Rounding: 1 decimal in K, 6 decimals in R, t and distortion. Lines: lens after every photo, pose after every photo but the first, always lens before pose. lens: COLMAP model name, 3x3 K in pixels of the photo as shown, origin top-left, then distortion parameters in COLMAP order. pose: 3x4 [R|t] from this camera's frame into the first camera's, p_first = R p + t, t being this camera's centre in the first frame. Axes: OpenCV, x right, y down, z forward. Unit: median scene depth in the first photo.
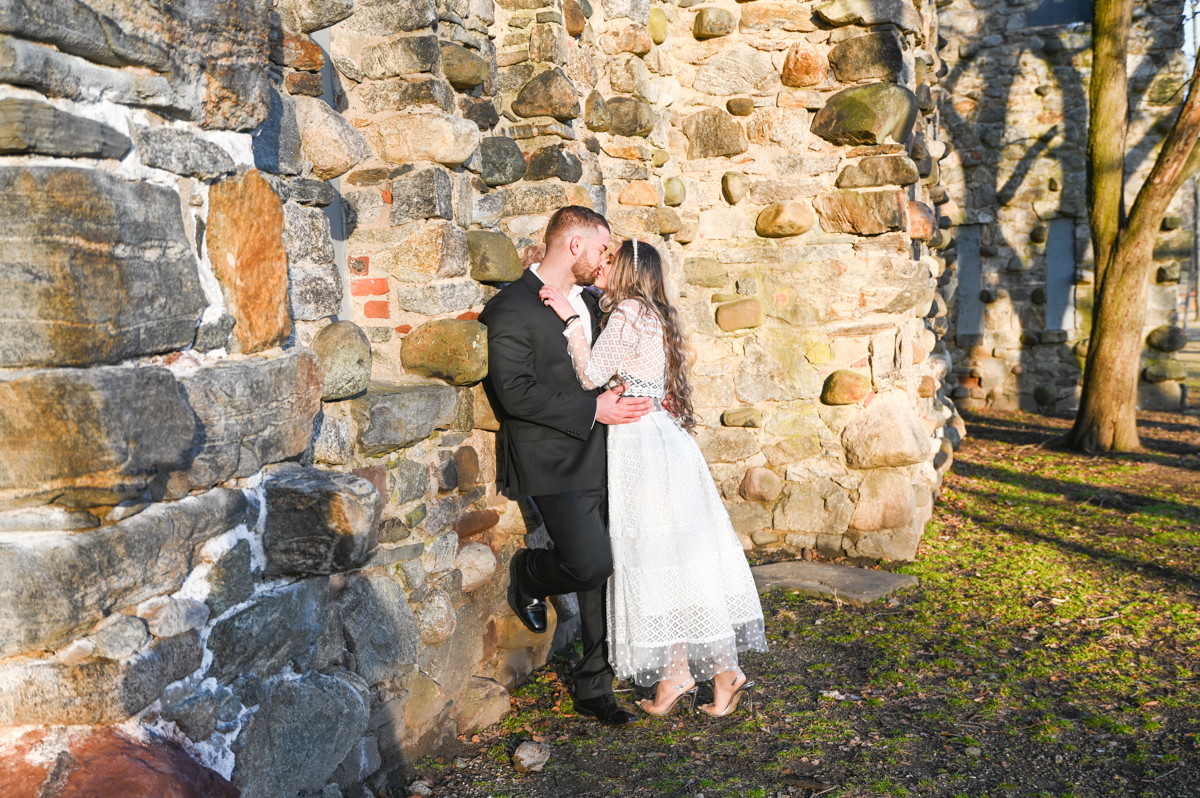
lens RADIAL K [[1367.2, 0, 604.8], [0, 1367.2, 399.4], [0, 0, 1]] dist [0.027853, 0.000000]
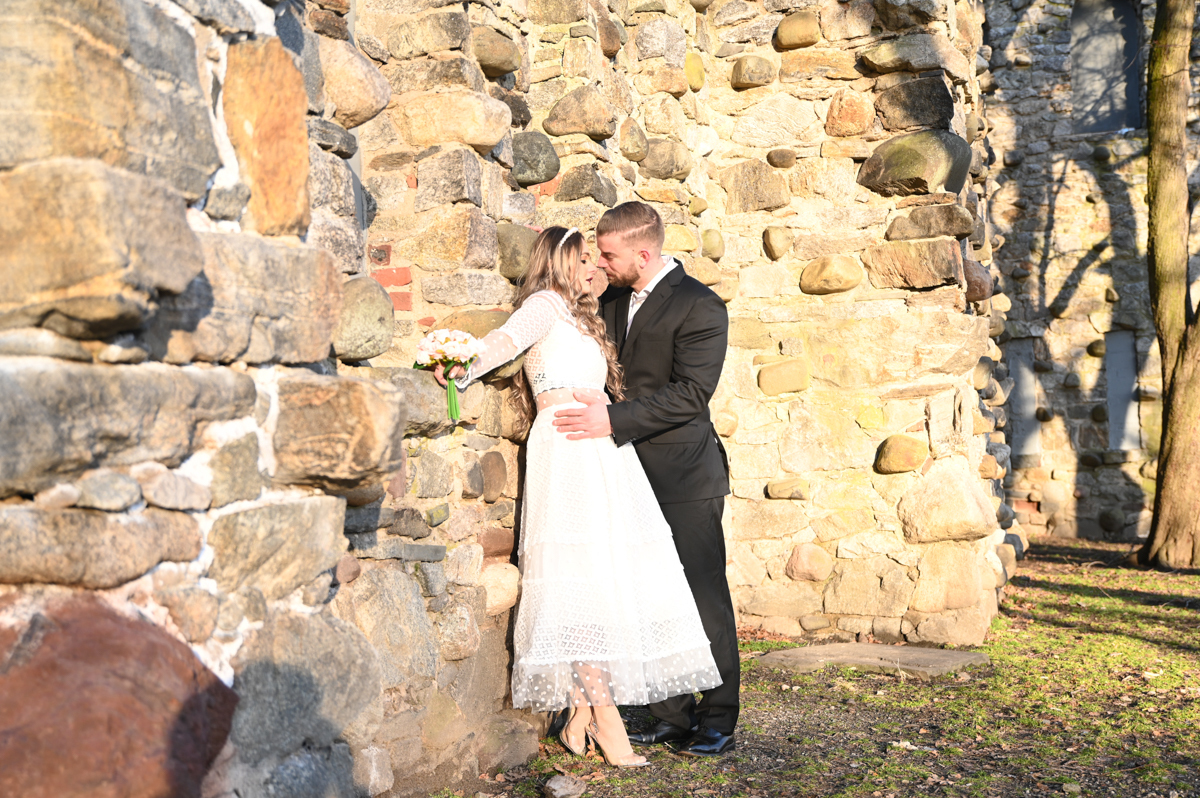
lens RADIAL K [[1444.6, 0, 595.9], [0, 1444.6, 398.6], [0, 0, 1]] dist [0.048779, 0.000000]
pose [[0.999800, 0.000574, -0.020010, -0.013492], [-0.003194, 0.991353, -0.131180, 0.123094], [0.019761, 0.131218, 0.991157, 0.043637]]
